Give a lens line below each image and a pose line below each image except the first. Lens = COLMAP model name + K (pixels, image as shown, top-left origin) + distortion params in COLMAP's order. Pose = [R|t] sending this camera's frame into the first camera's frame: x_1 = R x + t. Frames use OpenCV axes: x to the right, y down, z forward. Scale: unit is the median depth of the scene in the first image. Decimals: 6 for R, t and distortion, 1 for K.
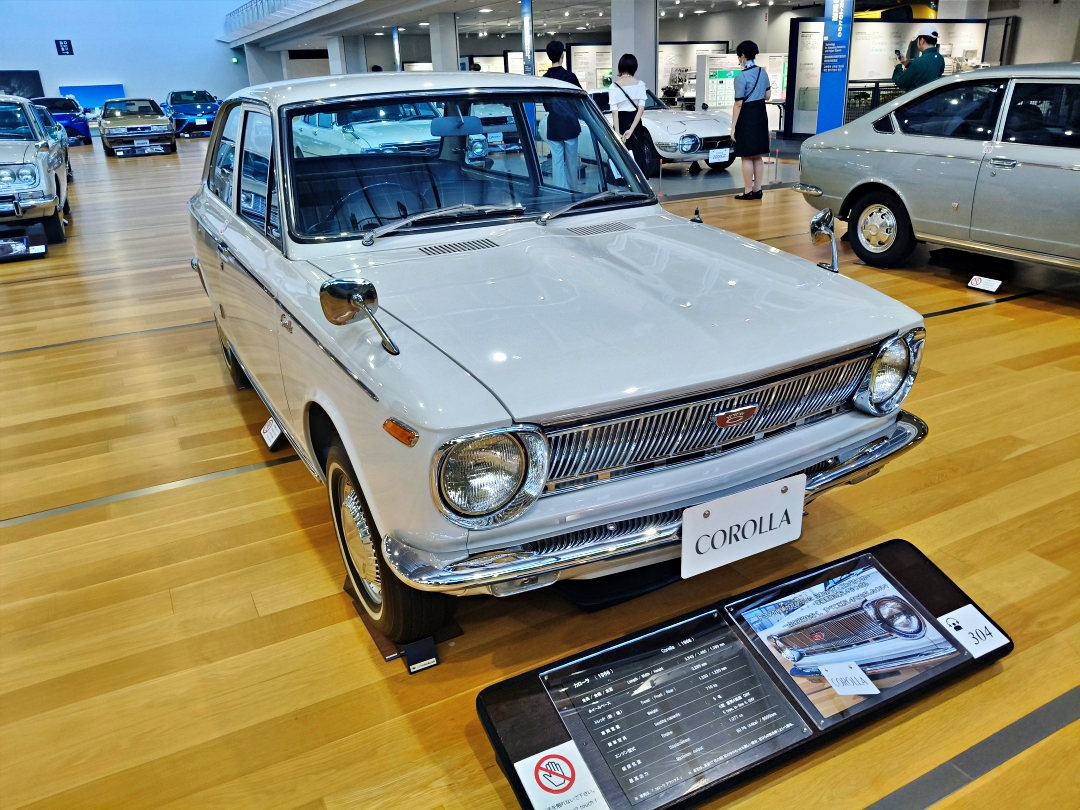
lens RADIAL K [[839.5, 0, 540.0], [0, 839.5, 405.0], [0, 0, 1]] dist [0.036688, -0.128458]
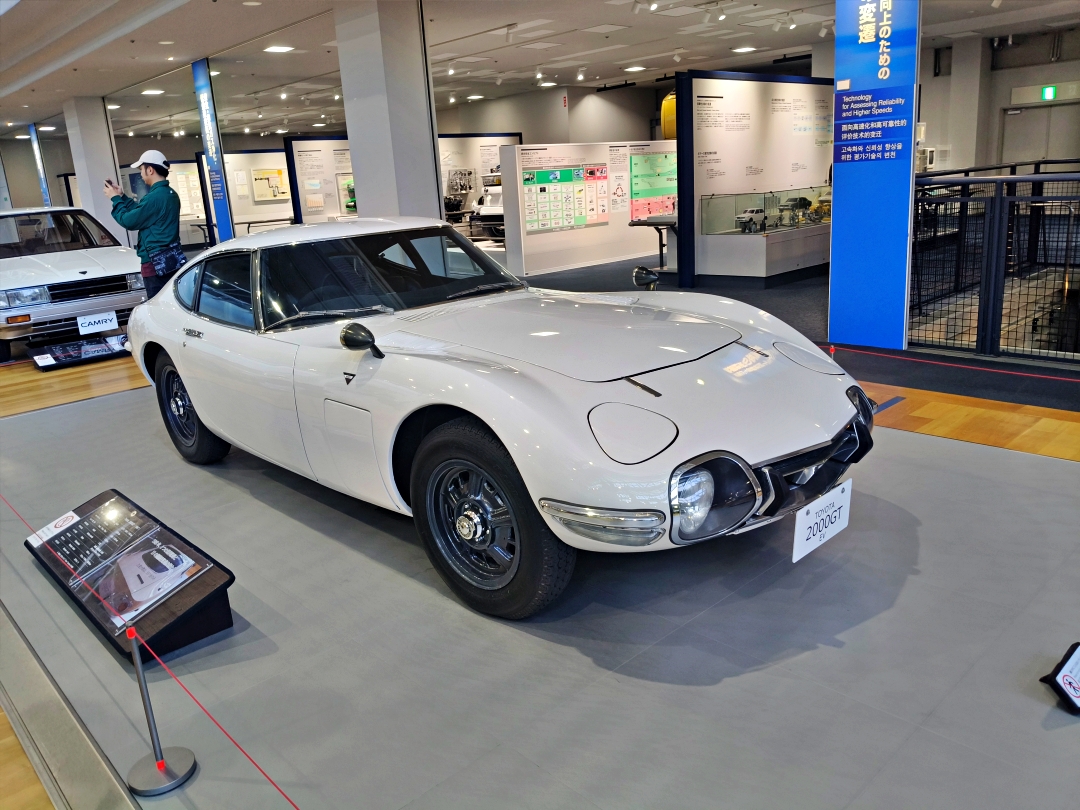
lens RADIAL K [[839.5, 0, 540.0], [0, 839.5, 405.0], [0, 0, 1]] dist [0.036688, -0.128458]
pose [[0.963493, -0.091812, 0.251501, 0.053287], [0.119834, 0.987901, -0.098440, -0.190698], [-0.239420, 0.124985, 0.962838, 0.487265]]
